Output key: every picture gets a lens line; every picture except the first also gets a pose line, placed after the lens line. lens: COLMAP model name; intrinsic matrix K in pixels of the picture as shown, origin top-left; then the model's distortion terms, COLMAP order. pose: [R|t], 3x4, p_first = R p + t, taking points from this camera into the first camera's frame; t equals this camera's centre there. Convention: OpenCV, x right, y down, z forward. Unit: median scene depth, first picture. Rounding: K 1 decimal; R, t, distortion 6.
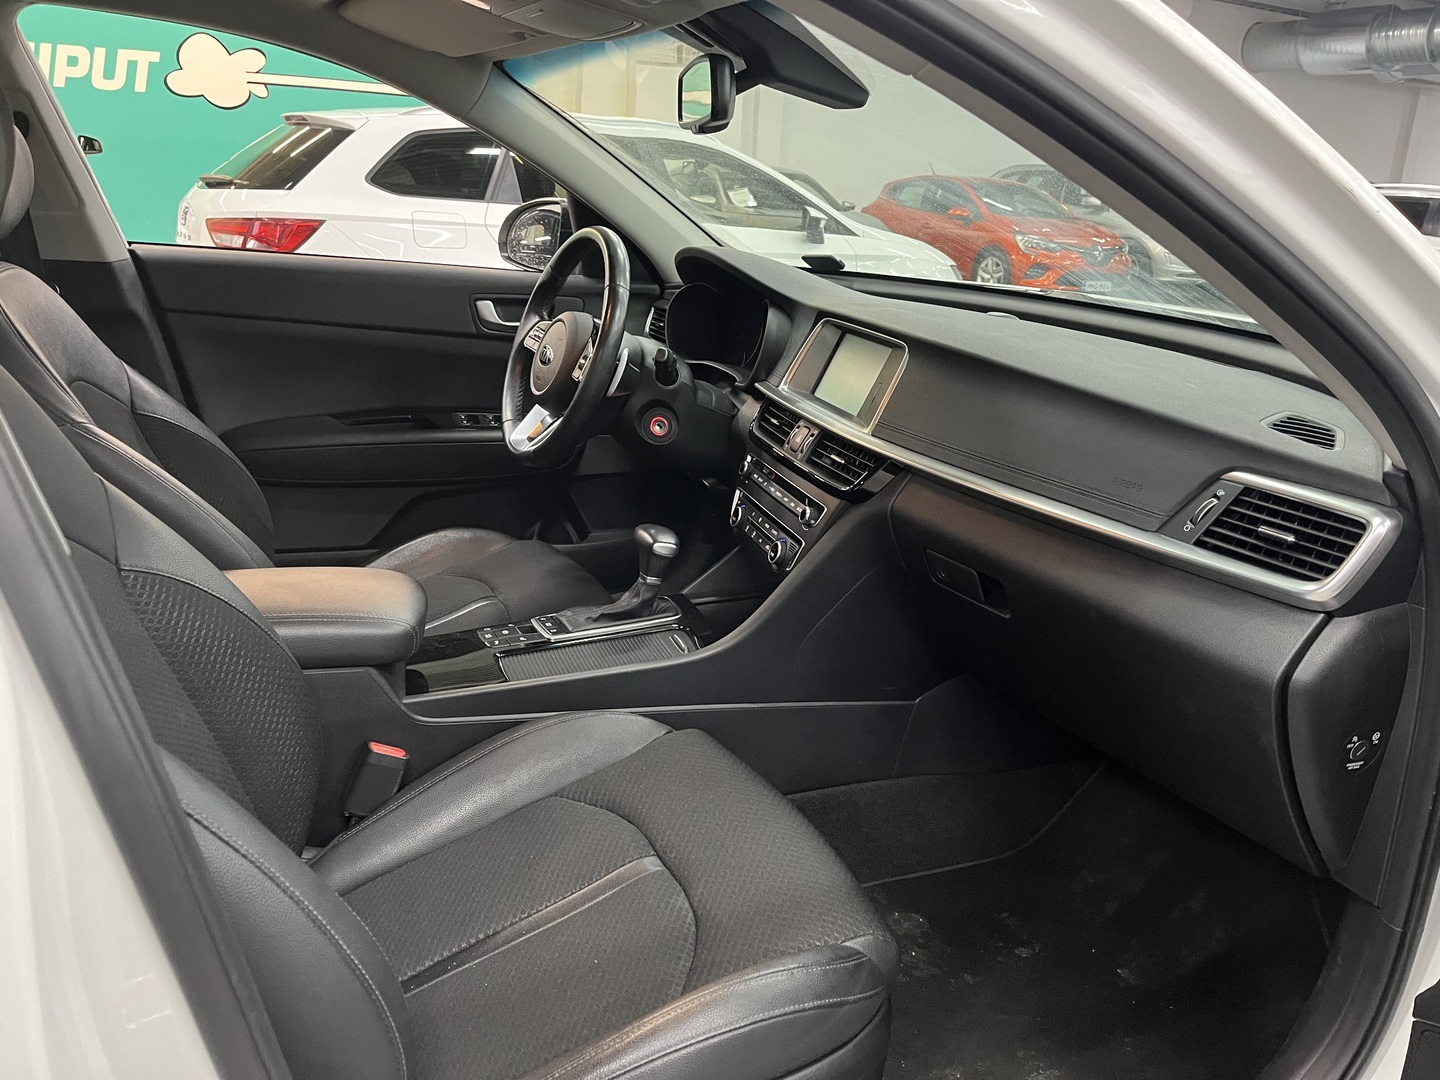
lens RADIAL K [[1094.6, 0, 720.0], [0, 1094.6, 540.0], [0, 0, 1]] dist [0.074773, -0.104925]
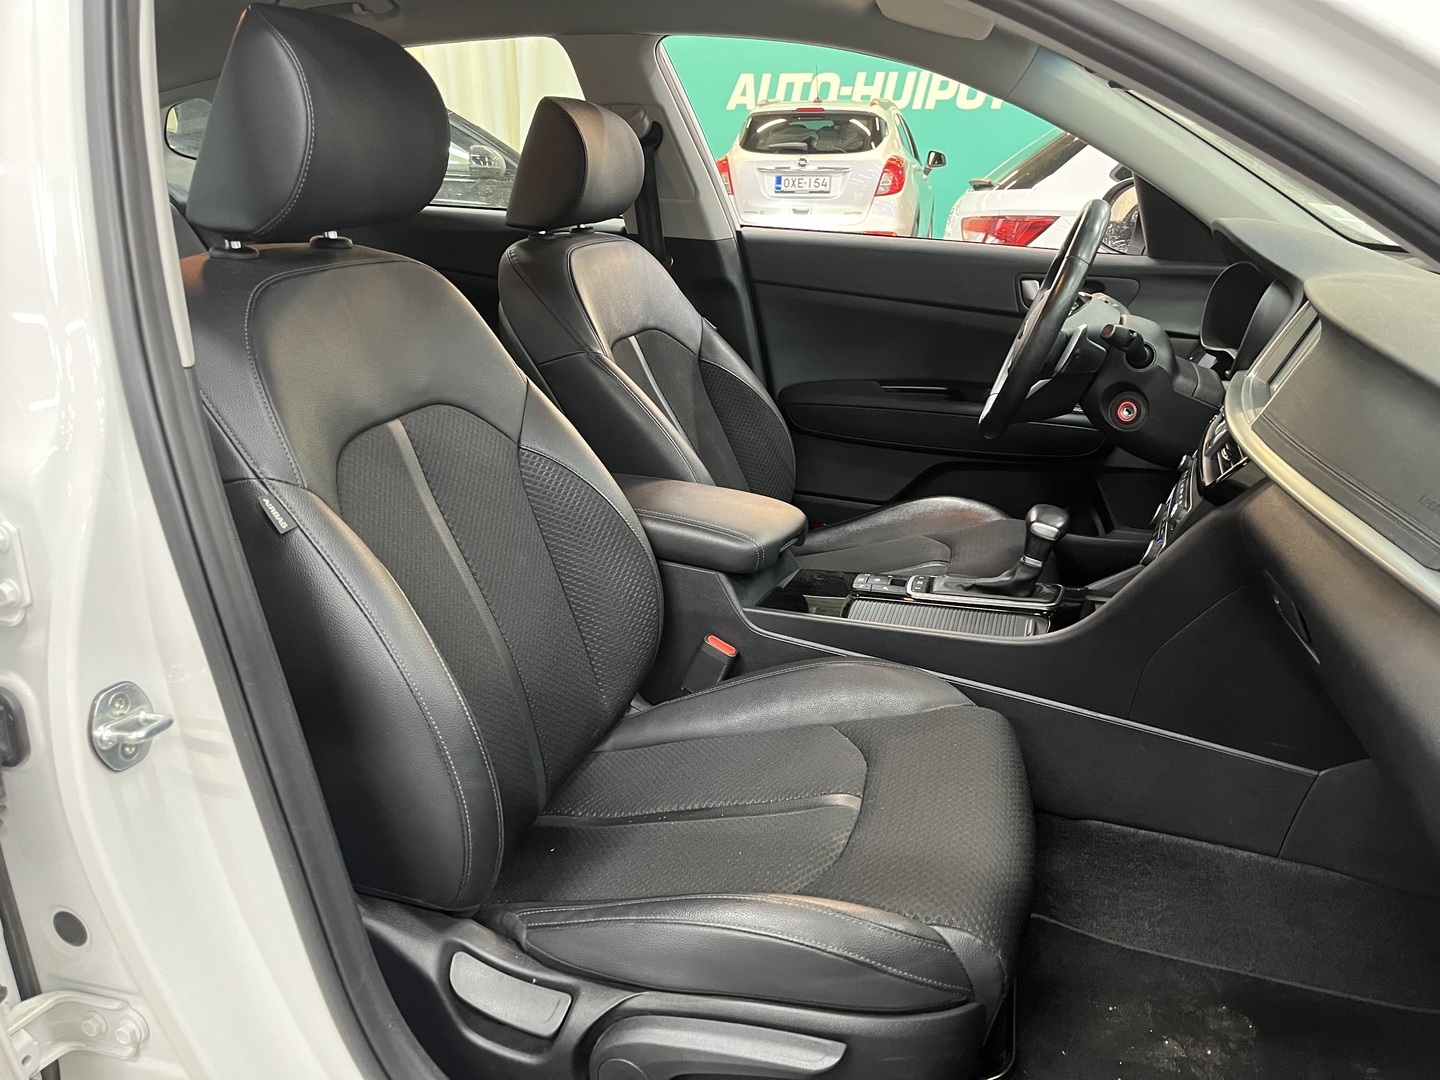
lens RADIAL K [[1094.6, 0, 720.0], [0, 1094.6, 540.0], [0, 0, 1]] dist [0.074773, -0.104925]
pose [[0.740239, 0.171941, -0.649987, 0.320095], [-0.176422, 0.982545, 0.058994, 0.008446], [0.648785, 0.071002, 0.757652, 0.081018]]
